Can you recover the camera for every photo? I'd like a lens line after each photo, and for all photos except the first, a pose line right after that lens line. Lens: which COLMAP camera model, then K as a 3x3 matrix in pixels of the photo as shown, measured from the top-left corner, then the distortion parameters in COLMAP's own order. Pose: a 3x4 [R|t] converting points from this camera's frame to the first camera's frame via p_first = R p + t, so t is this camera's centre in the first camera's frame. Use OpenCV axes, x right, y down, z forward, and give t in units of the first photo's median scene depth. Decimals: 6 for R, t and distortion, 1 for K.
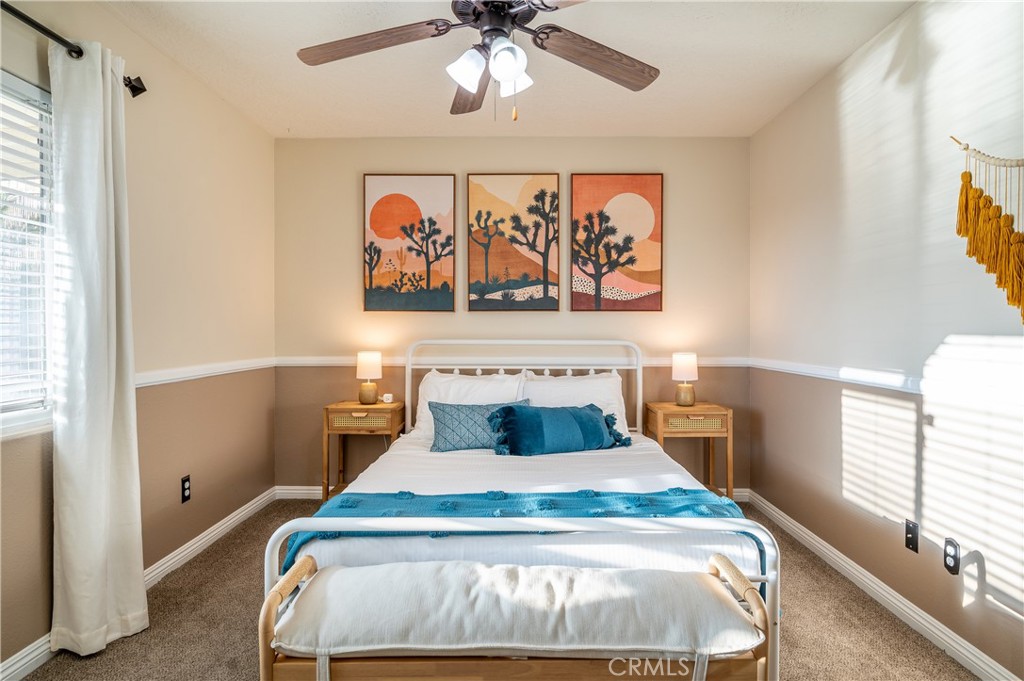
lens RADIAL K [[563.0, 0, 526.6], [0, 563.0, 337.8], [0, 0, 1]] dist [-0.006587, 0.001986]
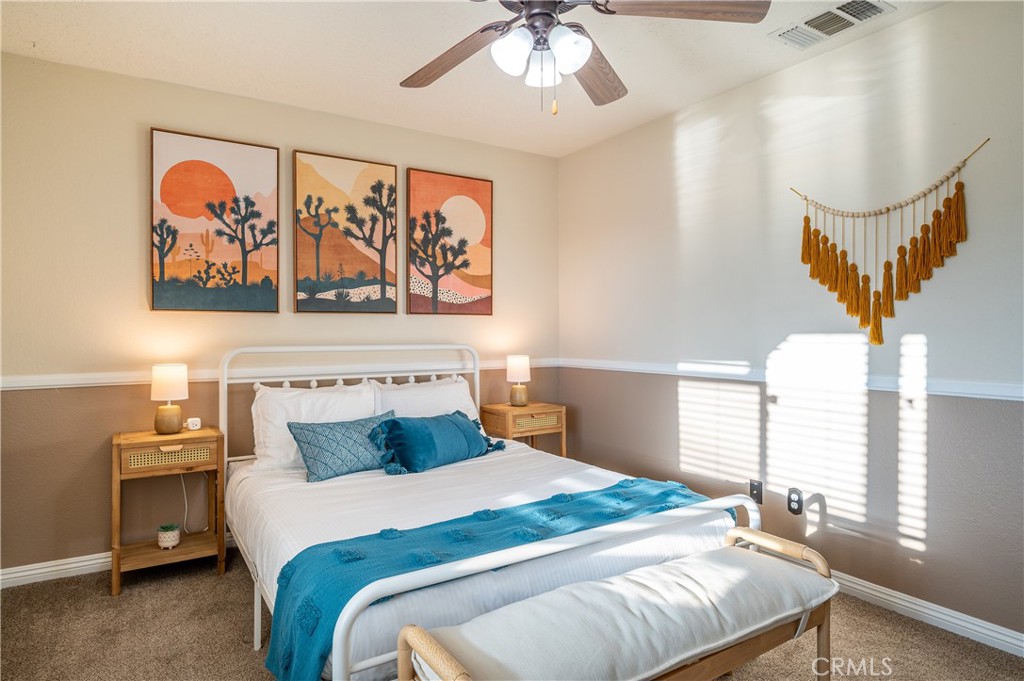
lens RADIAL K [[563.0, 0, 517.2], [0, 563.0, 340.4], [0, 0, 1]] dist [-0.006587, 0.001986]
pose [[0.851546, -0.012016, 0.524142, -0.278790], [0.015039, 0.999886, -0.001511, 0.000771], [-0.524064, 0.009169, 0.851629, 0.113630]]
